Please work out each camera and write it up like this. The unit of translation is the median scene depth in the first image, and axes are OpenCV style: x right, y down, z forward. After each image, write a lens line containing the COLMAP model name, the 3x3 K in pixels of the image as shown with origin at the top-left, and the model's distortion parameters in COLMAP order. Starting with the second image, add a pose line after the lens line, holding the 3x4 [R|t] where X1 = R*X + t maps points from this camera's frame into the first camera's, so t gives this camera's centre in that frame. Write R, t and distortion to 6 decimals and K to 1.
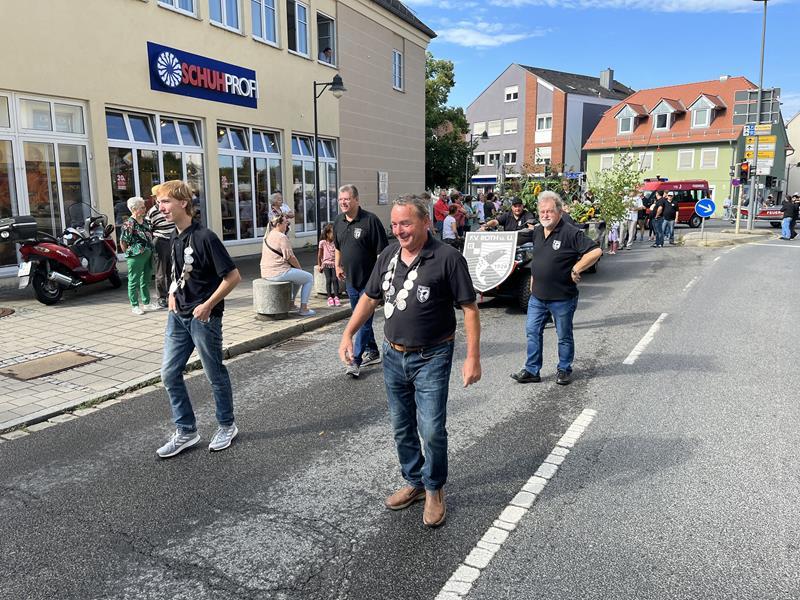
lens RADIAL K [[605.2, 0, 397.7], [0, 605.2, 285.2], [0, 0, 1]] dist [0.068938, -0.094943]
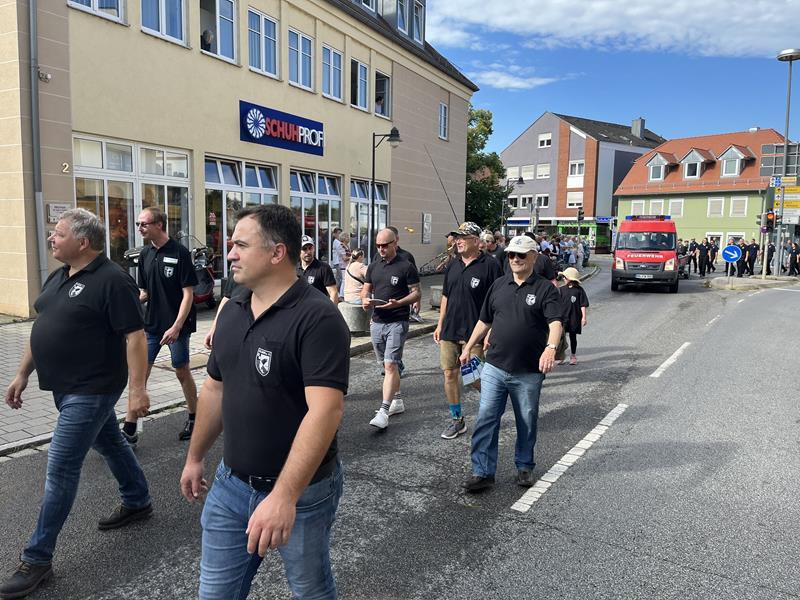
lens RADIAL K [[605.2, 0, 397.7], [0, 605.2, 296.8], [0, 0, 1]] dist [0.068938, -0.094943]
pose [[0.998707, 0.027988, -0.042430, -0.033645], [-0.029831, 0.998610, -0.043450, 0.013493], [0.041155, 0.044660, 0.998154, -0.095066]]
